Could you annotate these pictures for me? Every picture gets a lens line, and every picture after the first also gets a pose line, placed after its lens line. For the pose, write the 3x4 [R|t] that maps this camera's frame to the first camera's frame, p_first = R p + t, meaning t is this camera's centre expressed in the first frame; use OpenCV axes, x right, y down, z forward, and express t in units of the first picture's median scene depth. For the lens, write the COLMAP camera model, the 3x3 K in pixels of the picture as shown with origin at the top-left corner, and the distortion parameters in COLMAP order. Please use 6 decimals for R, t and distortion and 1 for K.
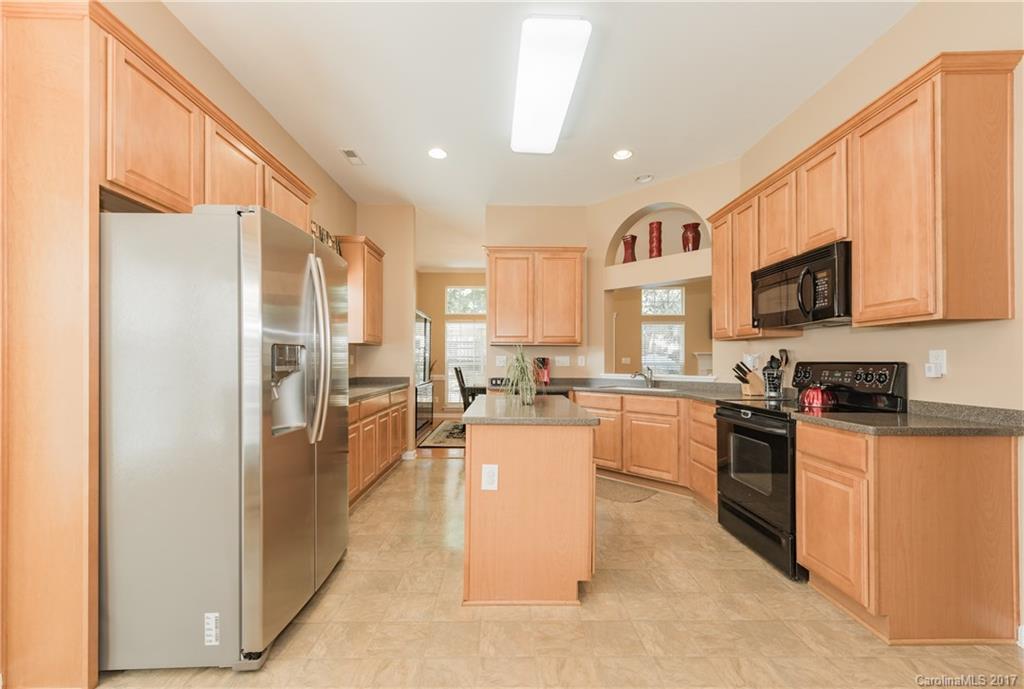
lens RADIAL K [[424.2, 0, 513.3], [0, 424.2, 356.3], [0, 0, 1]] dist [-0.000837, -0.000434]
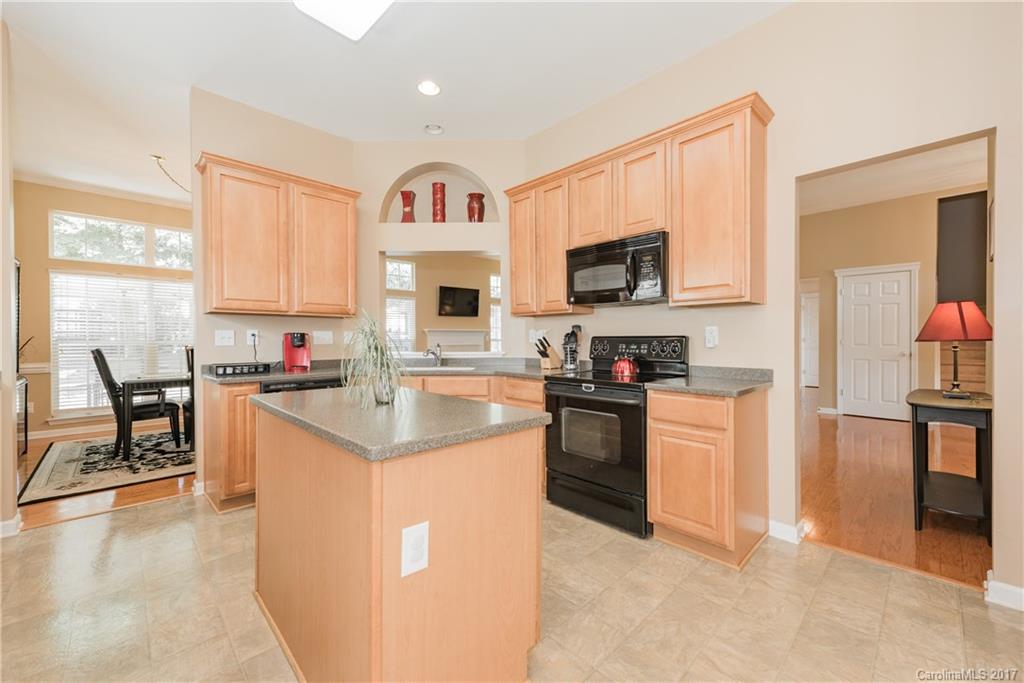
lens RADIAL K [[407.1, 0, 511.7], [0, 407.1, 339.2], [0, 0, 1]] dist [0.017189, -0.009889]
pose [[0.718035, -0.007516, 0.695966, -0.227174], [-0.001674, 0.999920, 0.012526, 0.006968], [-0.696005, -0.010159, 0.717965, 0.373763]]
